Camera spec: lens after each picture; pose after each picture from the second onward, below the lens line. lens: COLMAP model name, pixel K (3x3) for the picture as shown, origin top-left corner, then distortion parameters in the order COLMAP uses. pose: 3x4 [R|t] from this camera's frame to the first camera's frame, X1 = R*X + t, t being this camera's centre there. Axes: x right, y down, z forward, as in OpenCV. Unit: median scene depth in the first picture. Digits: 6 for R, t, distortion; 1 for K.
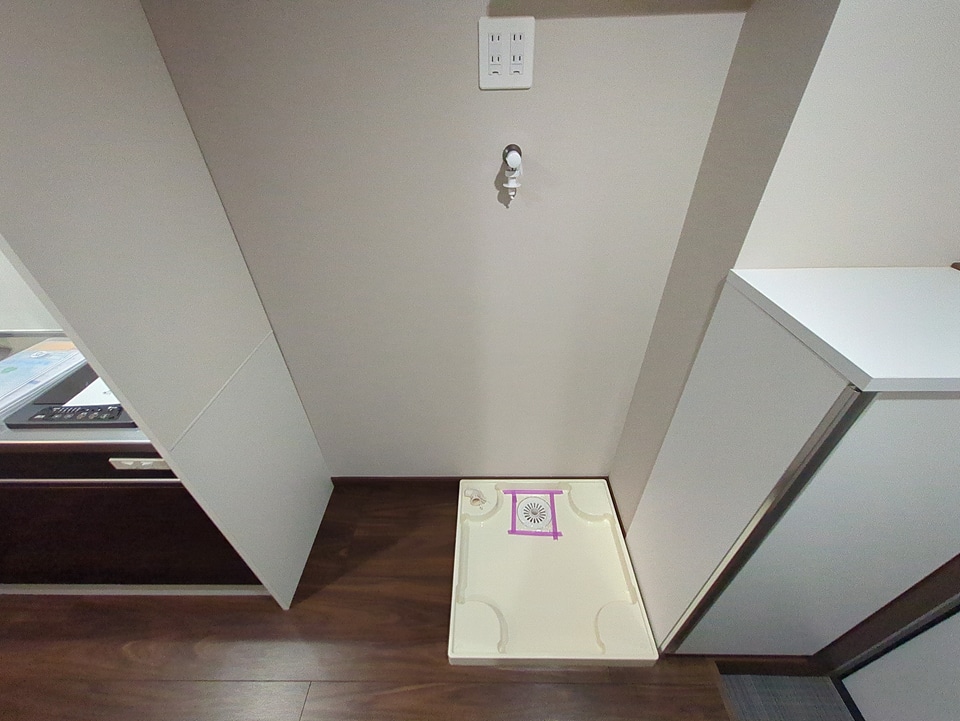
lens RADIAL K [[377.9, 0, 480.0], [0, 377.9, 357.4], [0, 0, 1]] dist [0.000854, 0.000063]
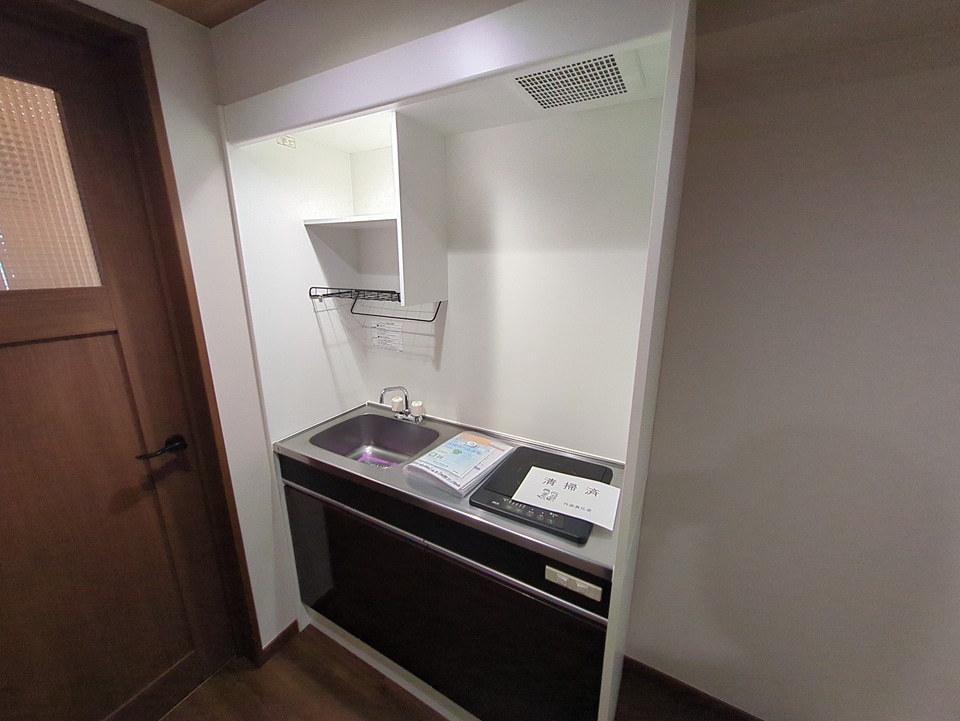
lens RADIAL K [[377.9, 0, 480.0], [0, 377.9, 357.4], [0, 0, 1]] dist [0.000854, 0.000063]
pose [[0.877808, 0.137767, -0.458775, -0.693179], [-0.294543, 0.910527, -0.290145, 0.094641], [0.377754, 0.389821, 0.839846, -0.150245]]
